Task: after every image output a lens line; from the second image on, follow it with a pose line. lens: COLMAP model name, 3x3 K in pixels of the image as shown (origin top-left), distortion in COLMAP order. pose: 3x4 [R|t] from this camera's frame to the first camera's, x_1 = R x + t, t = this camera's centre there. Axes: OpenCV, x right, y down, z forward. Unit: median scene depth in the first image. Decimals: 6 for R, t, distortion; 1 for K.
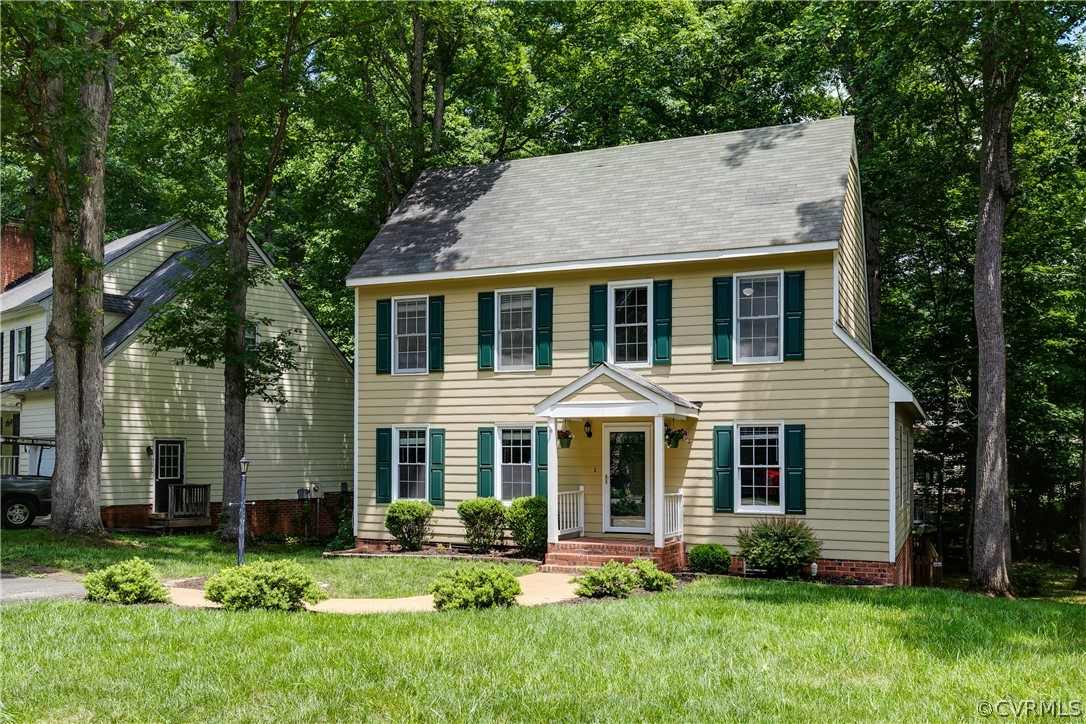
lens RADIAL K [[901.0, 0, 542.2], [0, 901.0, 432.4], [0, 0, 1]] dist [-0.002523, -0.000543]
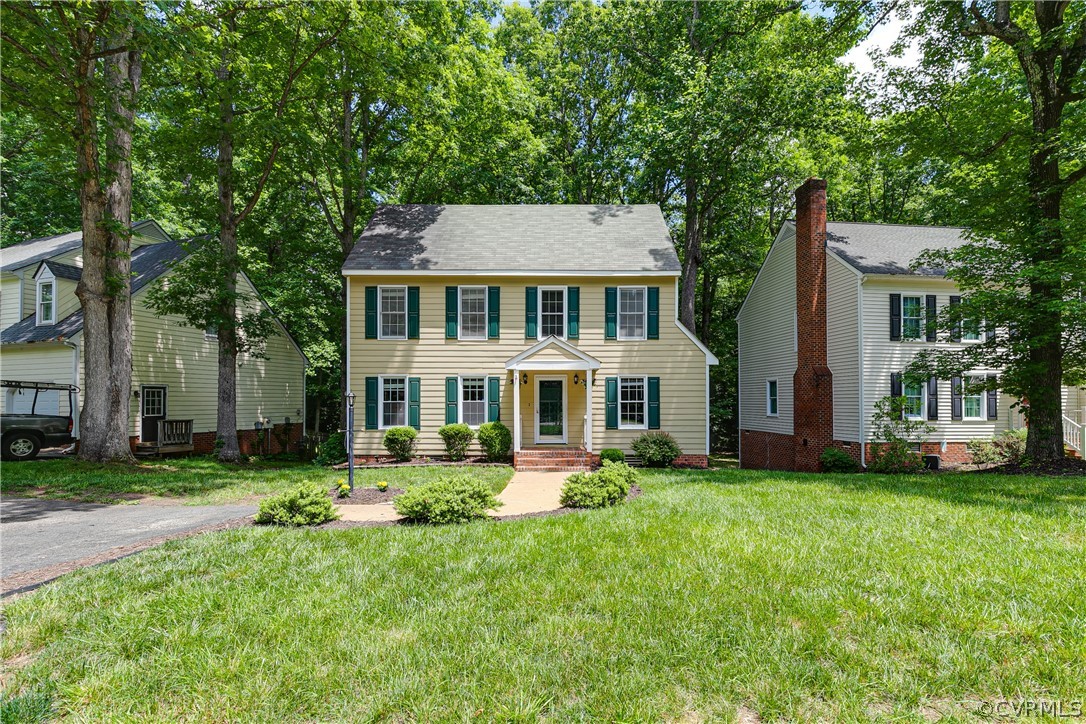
lens RADIAL K [[488.0, 0, 544.2], [0, 488.0, 394.7], [0, 0, 1]] dist [-0.000162, -0.000053]
pose [[0.924852, 0.001671, 0.380323, -0.233165], [-0.006117, 0.999926, 0.010482, 0.014673], [-0.380277, -0.012021, 0.924794, 0.194874]]
